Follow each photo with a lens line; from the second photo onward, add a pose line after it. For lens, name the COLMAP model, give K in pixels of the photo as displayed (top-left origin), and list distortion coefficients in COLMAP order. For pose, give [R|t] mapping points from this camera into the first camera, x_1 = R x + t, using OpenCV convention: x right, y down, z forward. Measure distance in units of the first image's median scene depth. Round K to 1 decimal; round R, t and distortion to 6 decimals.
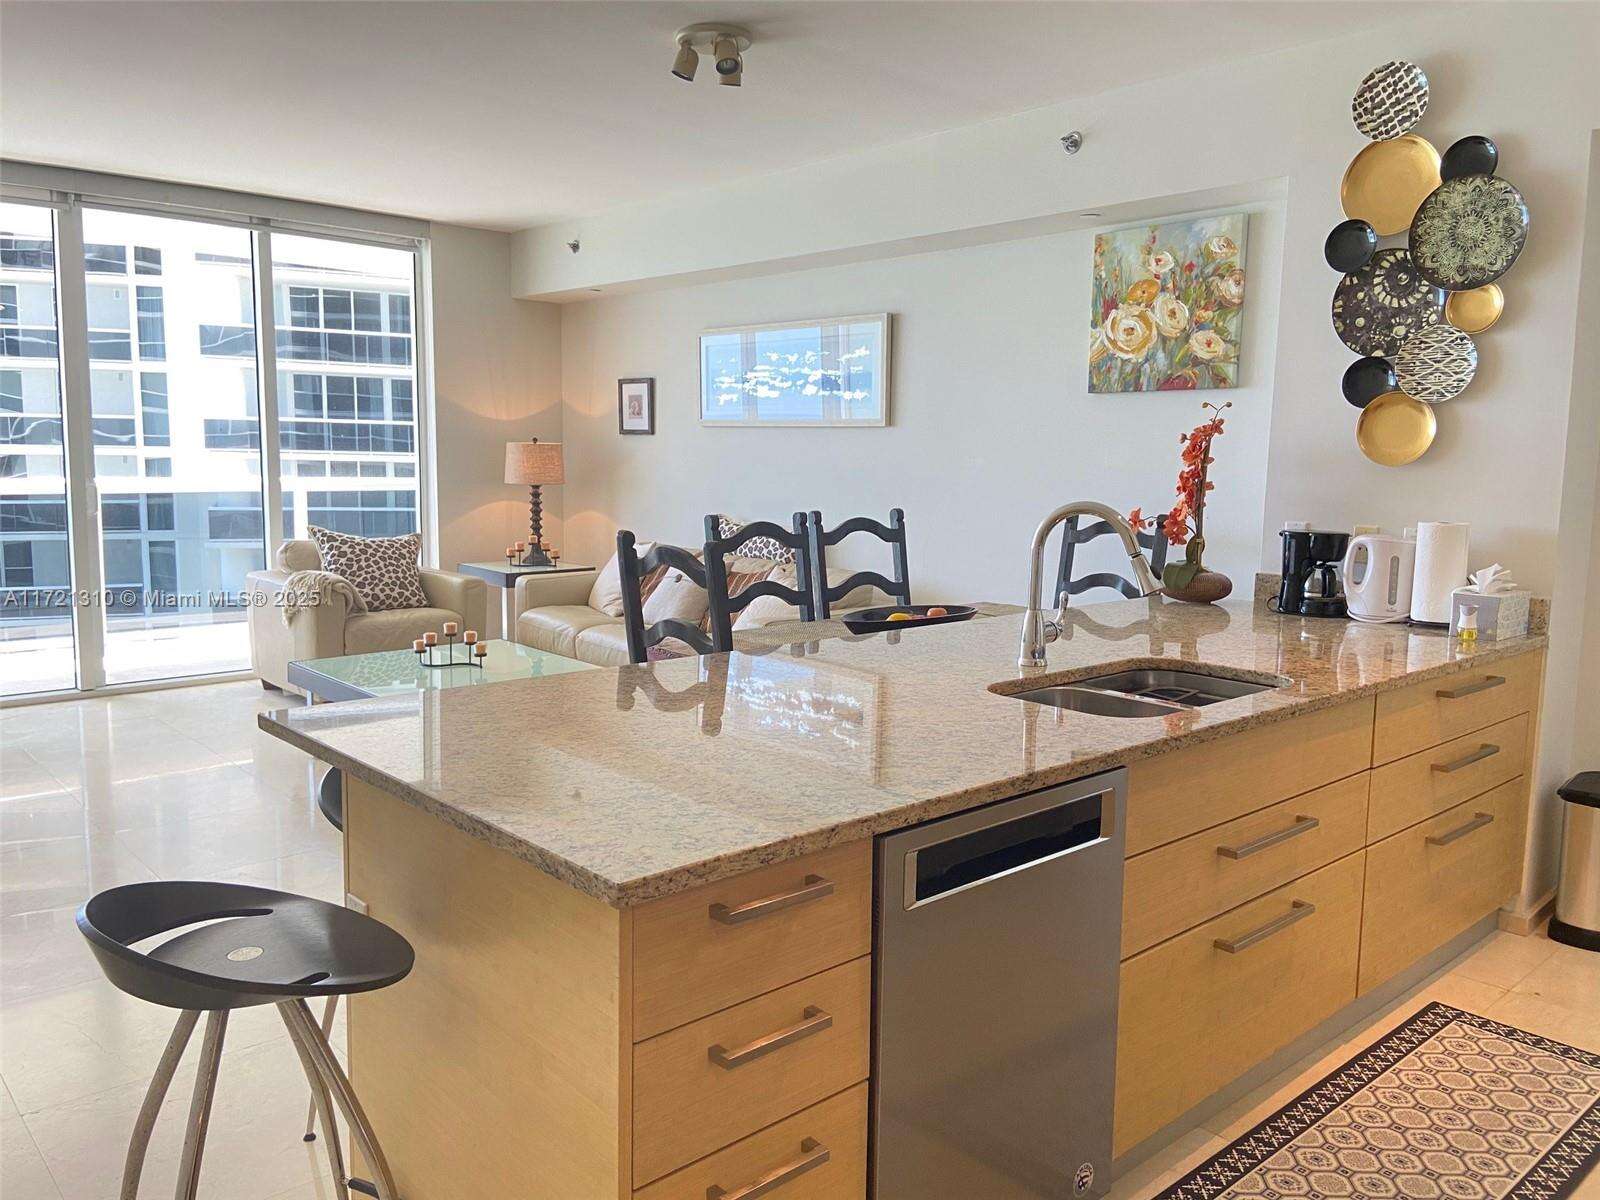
lens RADIAL K [[1221.0, 0, 799.5], [0, 1221.0, 601.0], [0, 0, 1]] dist [0.070813, -0.061063]
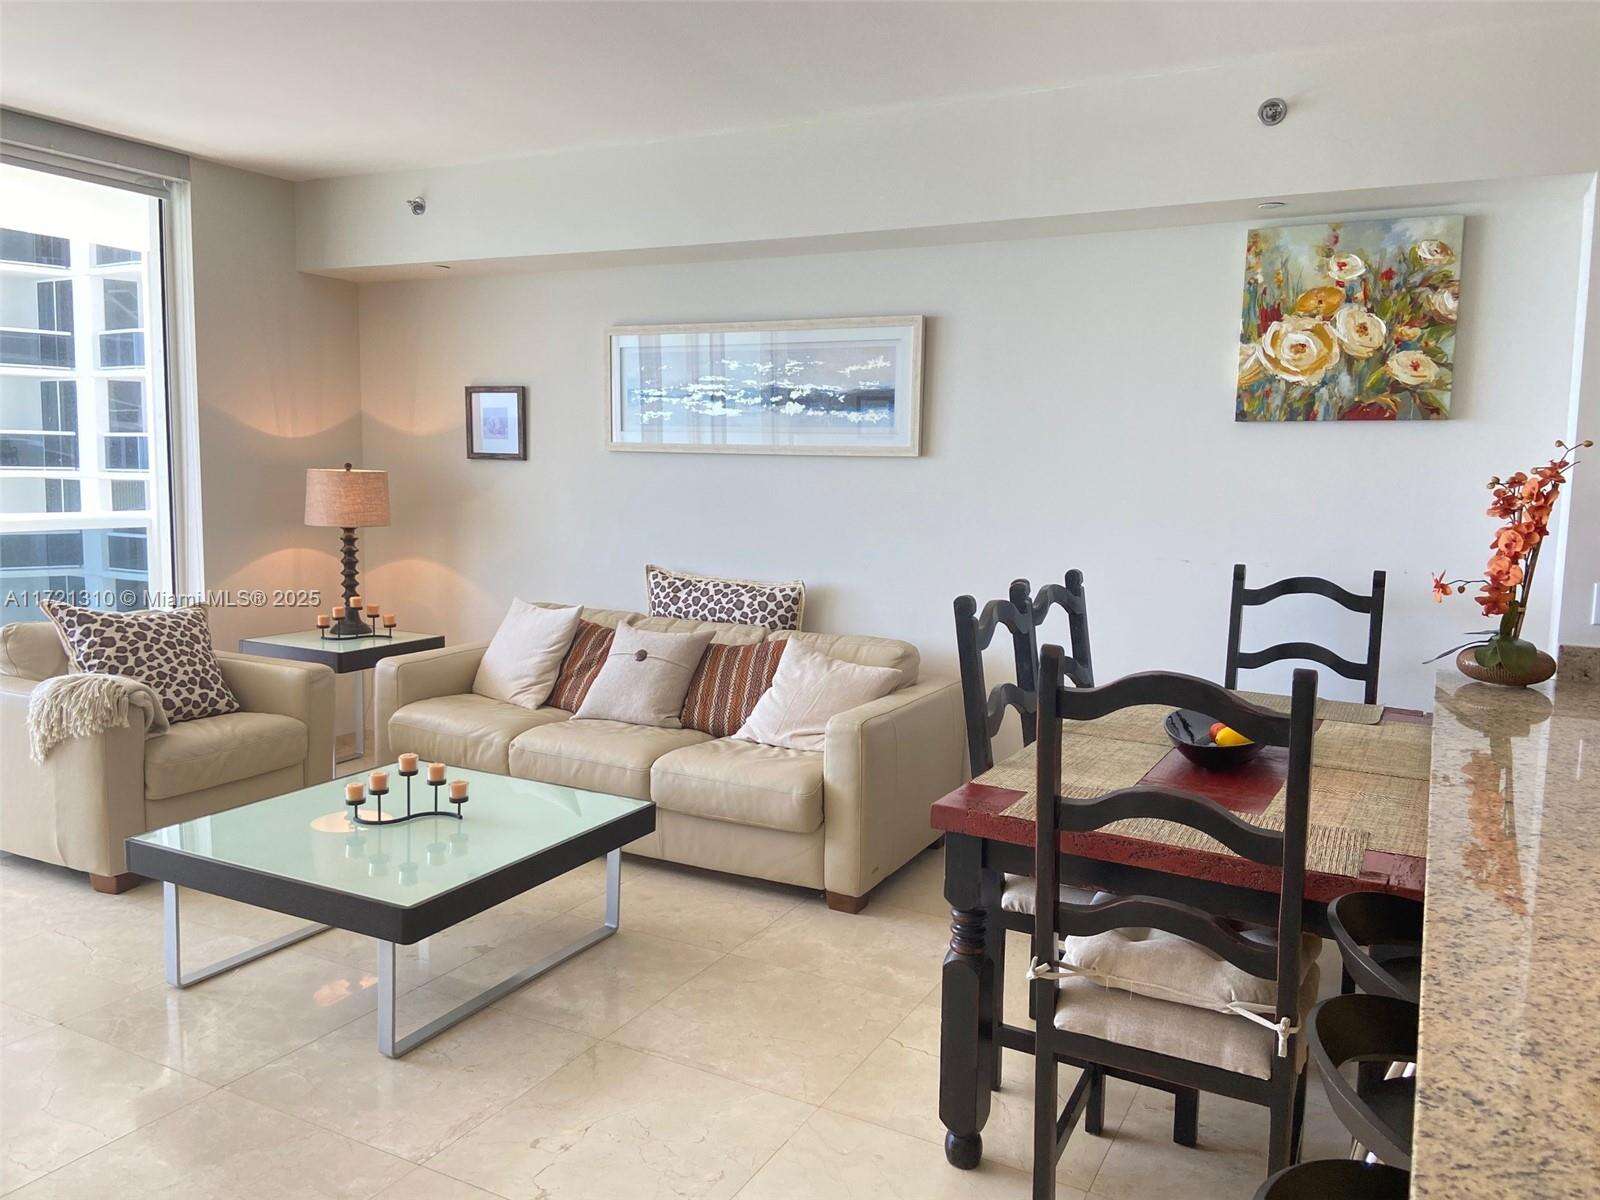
lens RADIAL K [[1221.0, 0, 796.6], [0, 1221.0, 596.4], [0, 0, 1]] dist [0.070813, -0.061063]
pose [[0.938857, -0.032625, 0.342759, -0.274516], [0.037462, 0.999270, -0.007497, -0.047498], [-0.342264, 0.019879, 0.939394, 0.272257]]
